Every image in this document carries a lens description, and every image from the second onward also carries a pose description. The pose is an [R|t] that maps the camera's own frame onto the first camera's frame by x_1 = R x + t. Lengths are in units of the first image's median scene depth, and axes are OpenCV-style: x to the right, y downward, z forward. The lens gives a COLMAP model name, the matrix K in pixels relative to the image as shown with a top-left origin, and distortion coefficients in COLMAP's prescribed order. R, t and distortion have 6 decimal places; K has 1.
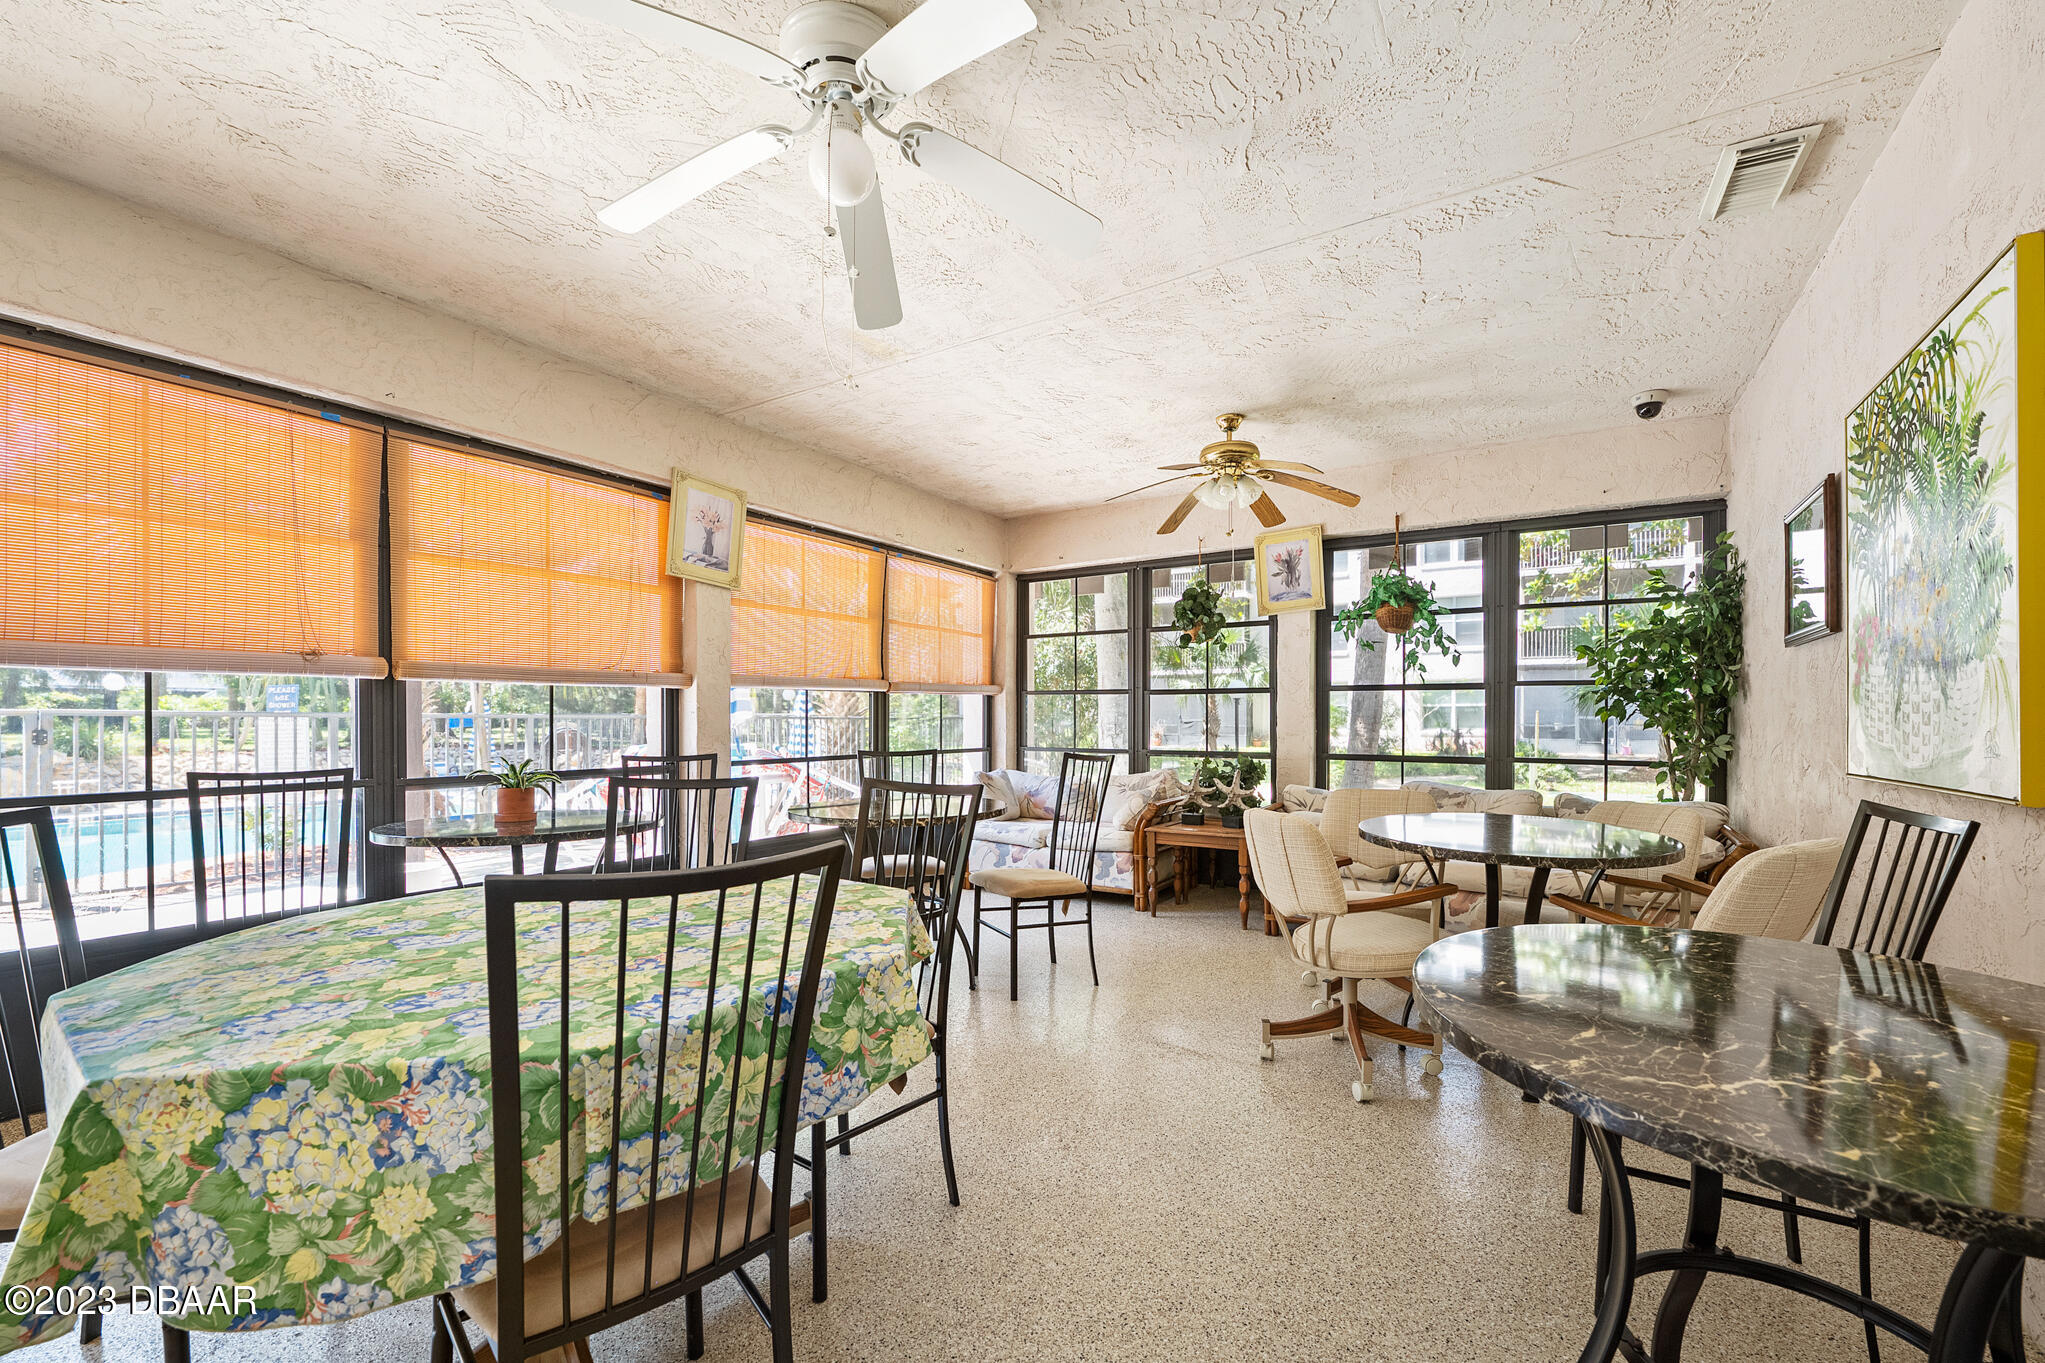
lens RADIAL K [[827.8, 0, 991.8], [0, 827.8, 718.8], [0, 0, 1]] dist [-0.013689, 0.000267]
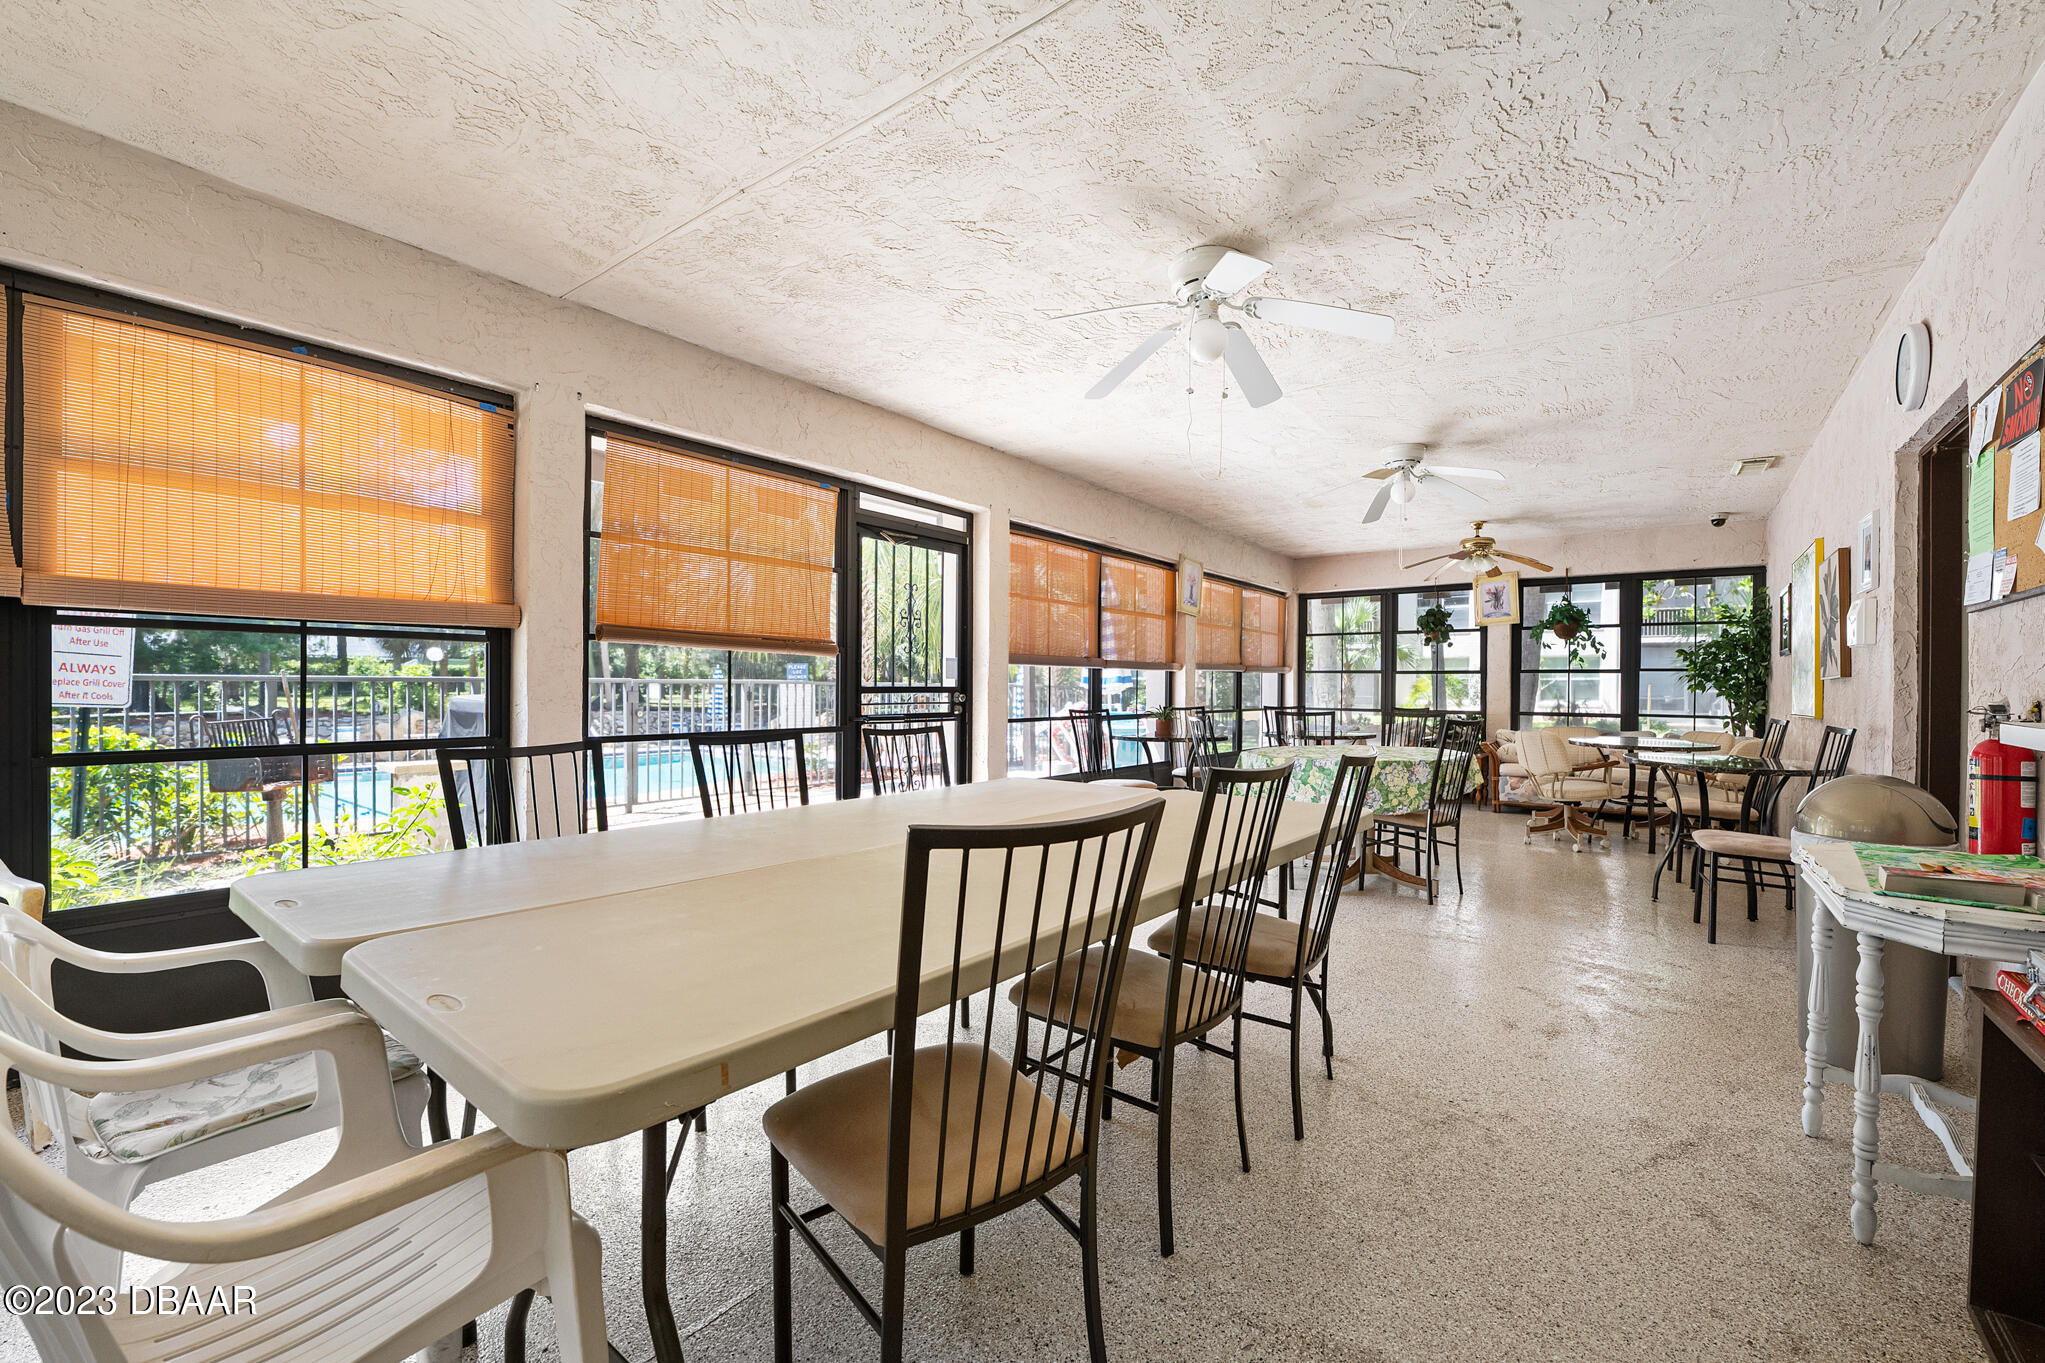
lens RADIAL K [[827.8, 0, 1025.3], [0, 827.8, 682.1], [0, 0, 1]] dist [-0.013689, 0.000267]
pose [[0.998003, 0.006728, -0.062813, -0.544487], [-0.007076, 0.999961, -0.005319, 0.000896], [0.062775, 0.005753, 0.998011, -0.801883]]
